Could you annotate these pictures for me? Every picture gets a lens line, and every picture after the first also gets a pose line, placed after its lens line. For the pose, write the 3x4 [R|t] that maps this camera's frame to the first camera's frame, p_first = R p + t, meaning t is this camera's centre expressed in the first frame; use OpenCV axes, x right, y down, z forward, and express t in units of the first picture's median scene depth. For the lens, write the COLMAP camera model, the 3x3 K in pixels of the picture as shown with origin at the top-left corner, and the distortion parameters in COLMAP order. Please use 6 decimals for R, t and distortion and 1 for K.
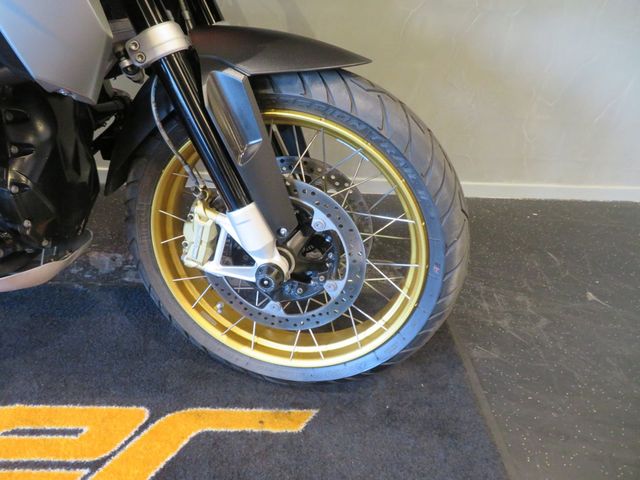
lens RADIAL K [[459.5, 0, 317.2], [0, 459.5, 239.2], [0, 0, 1]] dist [-0.003489, 0.004106]
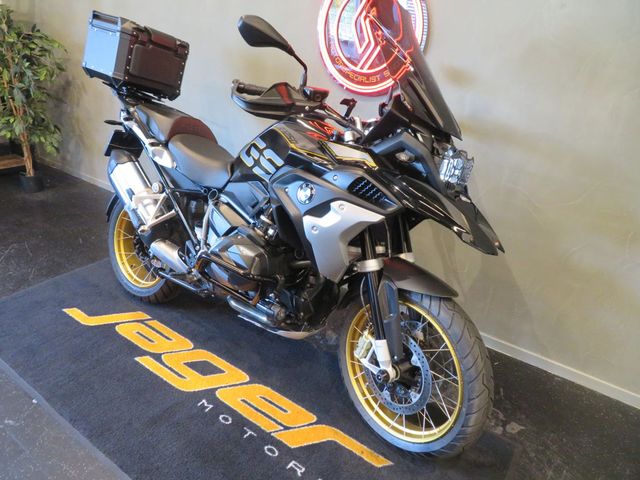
lens RADIAL K [[459.5, 0, 317.6], [0, 459.5, 239.4], [0, 0, 1]] dist [-0.003489, 0.004106]
pose [[0.794350, 0.244372, -0.556140, 0.618672], [-0.360553, 0.926478, -0.107886, -0.149563], [0.488887, 0.286217, 0.824057, -0.963176]]
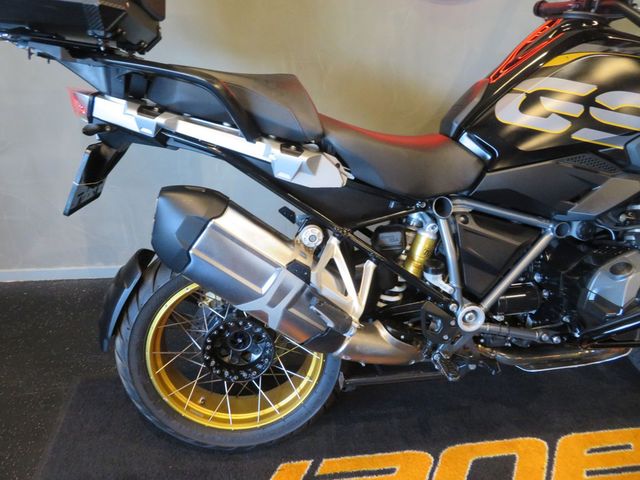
lens RADIAL K [[459.5, 0, 316.7], [0, 459.5, 240.0], [0, 0, 1]] dist [-0.003489, 0.004106]
pose [[0.995113, -0.081734, 0.055398, -1.705539], [0.085009, 0.994597, -0.059583, -0.290085], [-0.050228, 0.064001, 0.996685, -0.579545]]
